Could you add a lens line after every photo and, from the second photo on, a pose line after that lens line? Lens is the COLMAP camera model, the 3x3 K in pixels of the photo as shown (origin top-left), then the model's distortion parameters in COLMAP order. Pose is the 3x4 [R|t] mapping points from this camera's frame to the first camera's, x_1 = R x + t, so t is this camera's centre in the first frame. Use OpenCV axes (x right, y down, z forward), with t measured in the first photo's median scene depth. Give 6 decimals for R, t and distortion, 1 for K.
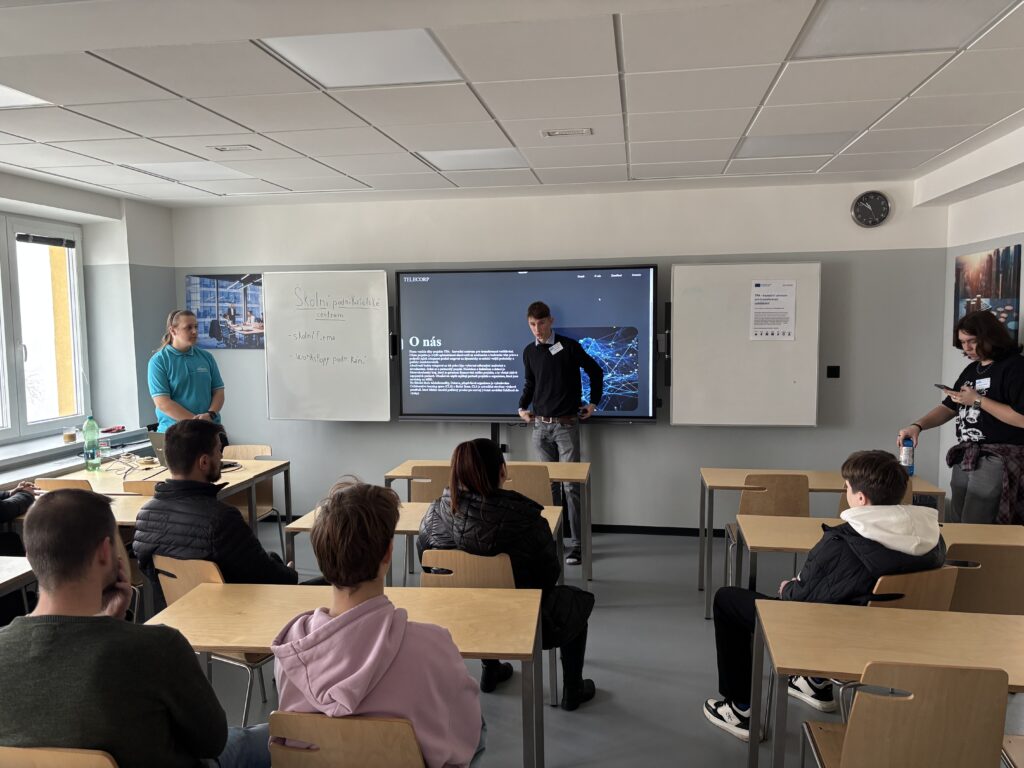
lens RADIAL K [[769.2, 0, 517.8], [0, 769.2, 386.2], [0, 0, 1]] dist [0.045114, -0.045619]
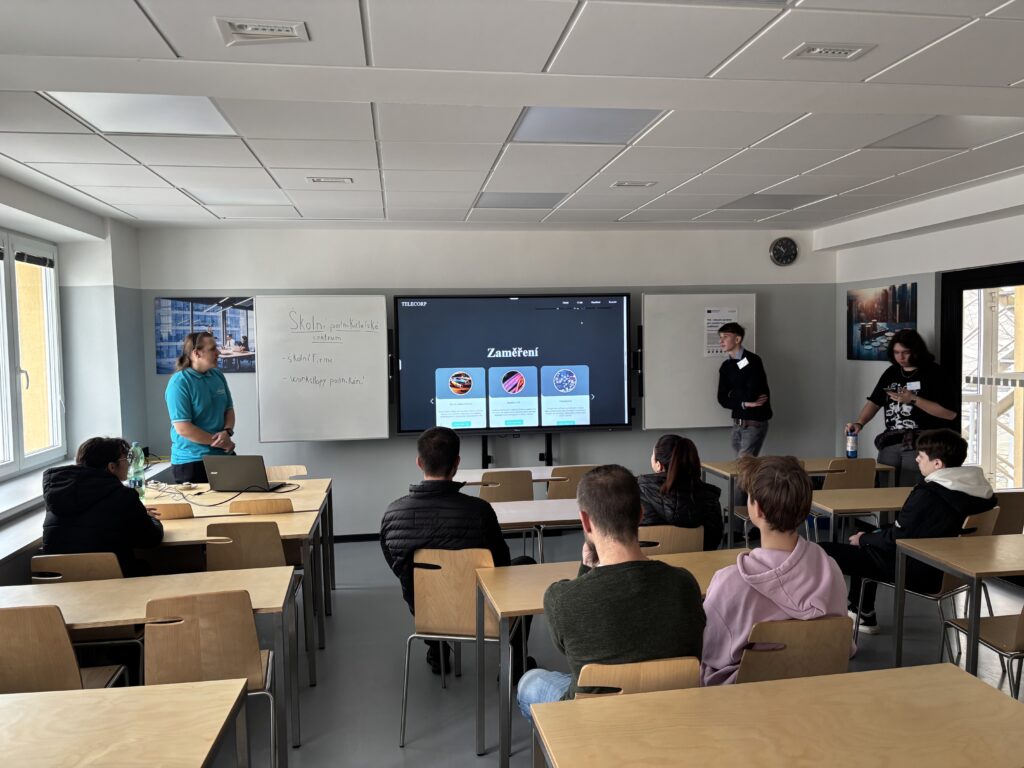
lens RADIAL K [[769.2, 0, 508.9], [0, 769.2, 383.0], [0, 0, 1]] dist [0.045114, -0.045619]
pose [[0.954220, -0.021812, 0.298310, -0.328101], [0.032806, 0.998953, -0.031896, 0.008736], [-0.297302, 0.040222, 0.953936, -0.050827]]
